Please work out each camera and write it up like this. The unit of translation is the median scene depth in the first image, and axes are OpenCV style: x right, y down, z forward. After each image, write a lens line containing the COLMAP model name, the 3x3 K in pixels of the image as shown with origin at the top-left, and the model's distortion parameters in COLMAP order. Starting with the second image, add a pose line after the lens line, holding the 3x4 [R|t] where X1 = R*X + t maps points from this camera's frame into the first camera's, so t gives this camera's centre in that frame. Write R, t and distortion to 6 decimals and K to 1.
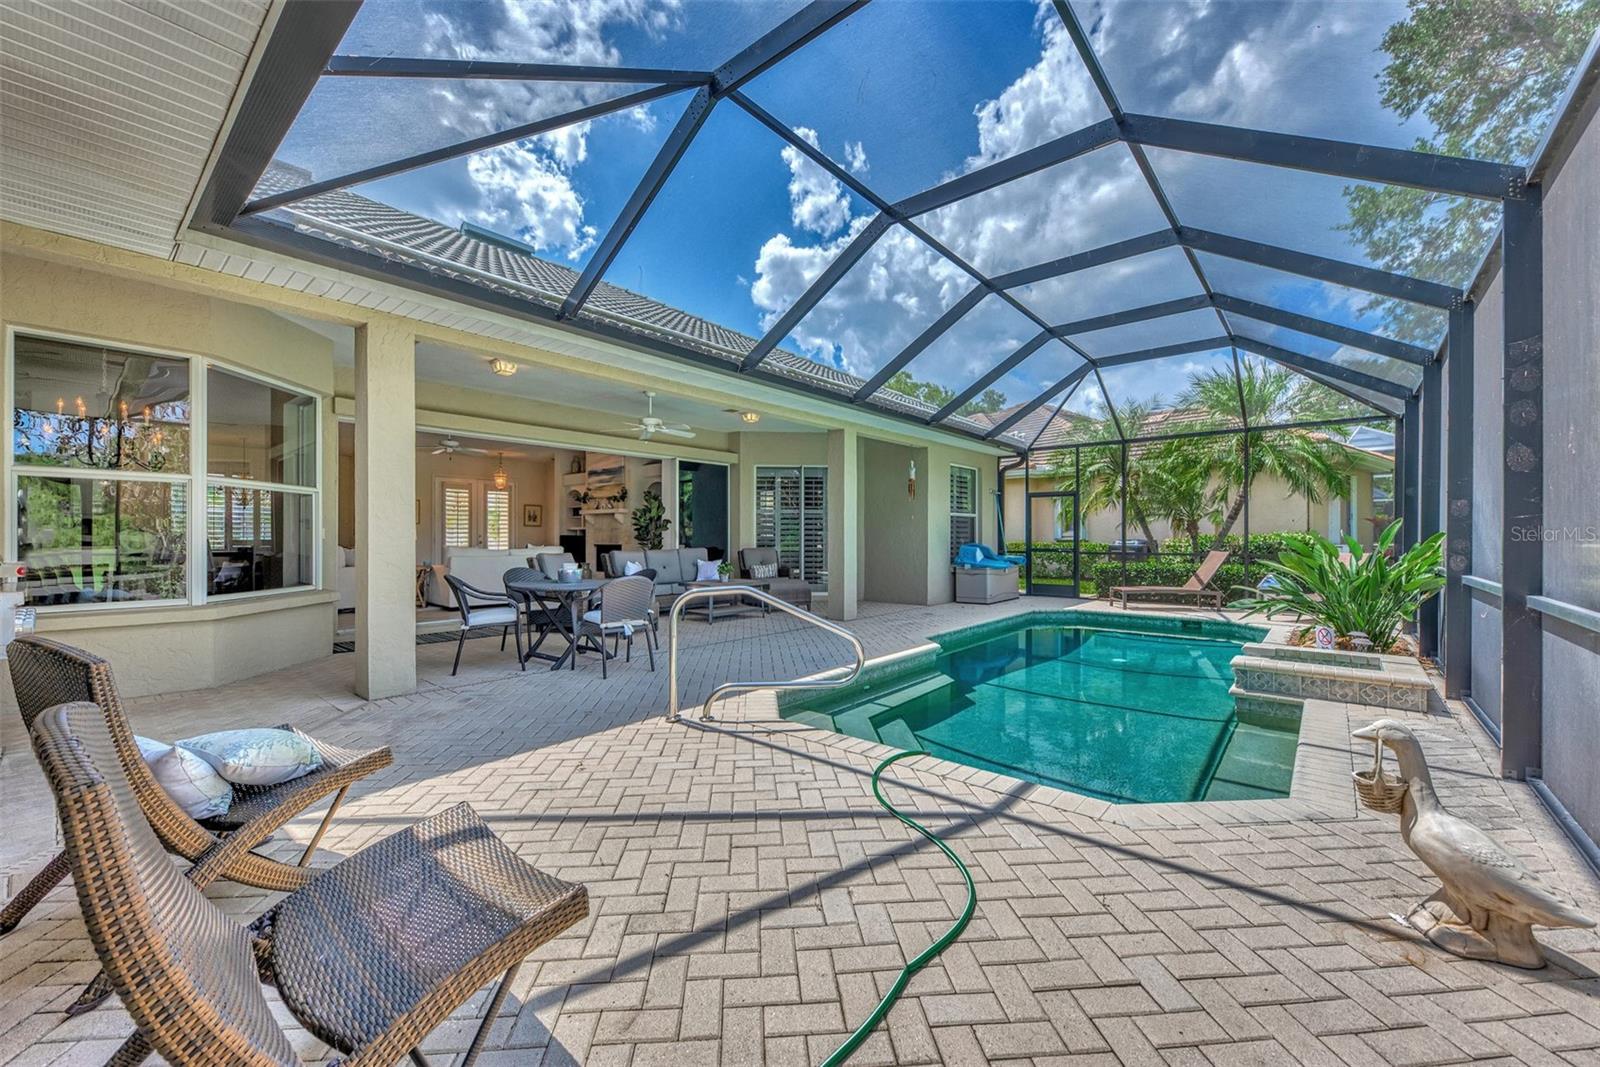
lens RADIAL K [[625.6, 0, 800.0], [0, 625.6, 533.5], [0, 0, 1]] dist [-0.001026, -0.000464]
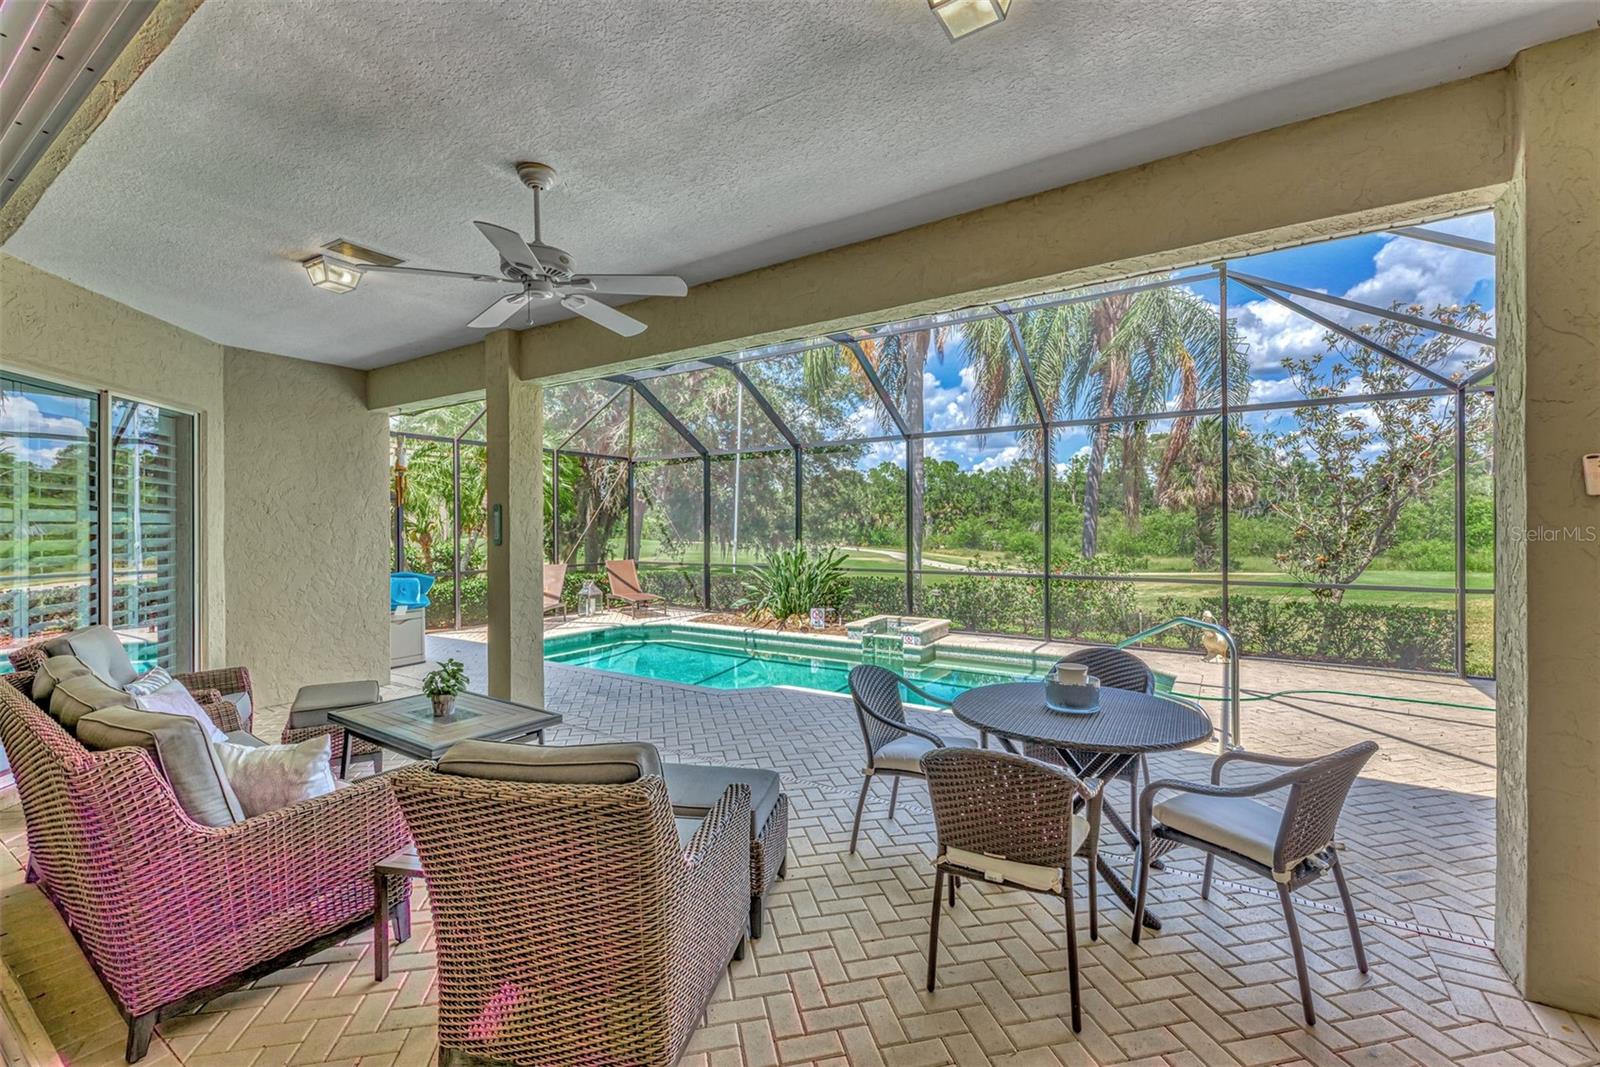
lens RADIAL K [[671.8, 0, 800.0], [0, 671.8, 533.5], [0, 0, 1]] dist [-0.002846, -0.000191]
pose [[-0.133282, -0.006562, 0.991056, -1.318906], [-0.001184, 0.999978, 0.006462, -0.080462], [-0.991078, -0.000312, -0.133286, 2.012881]]
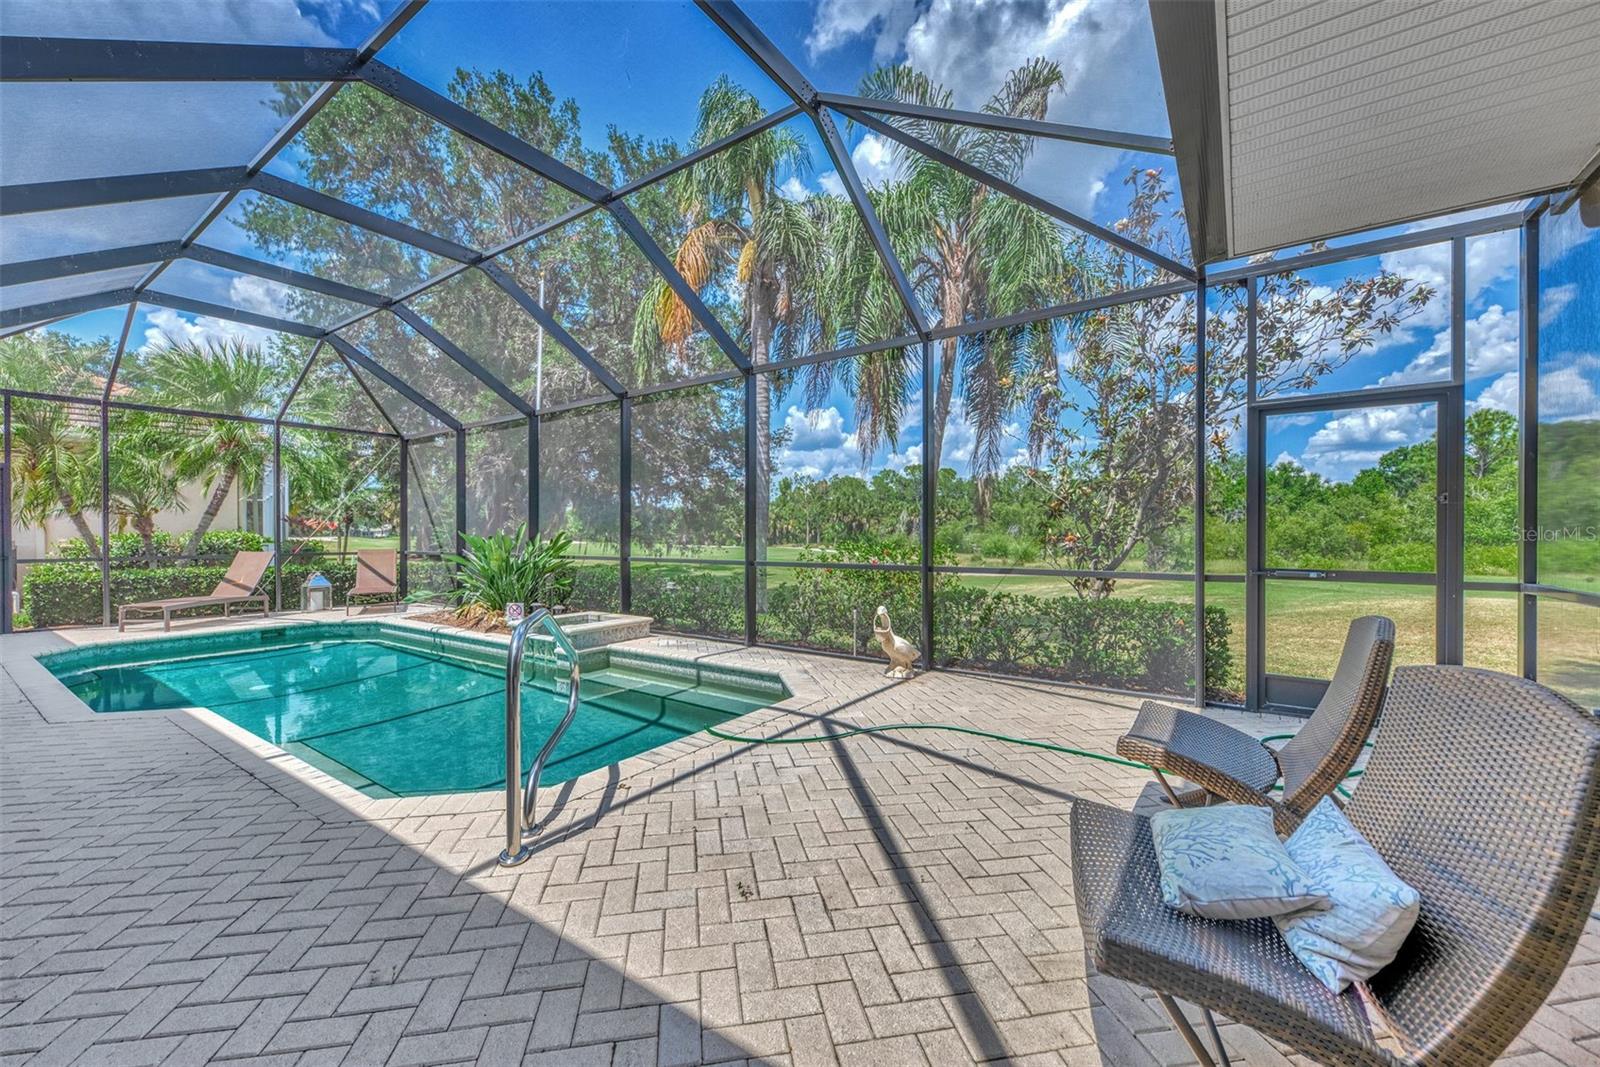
lens RADIAL K [[625.6, 0, 800.0], [0, 625.6, 533.5], [0, 0, 1]] dist [-0.001026, -0.000464]
pose [[-0.097329, 0.002646, 0.995249, -0.824106], [-0.002285, 0.999993, -0.002883, 0.009106], [-0.995250, -0.002555, -0.097322, 0.841079]]
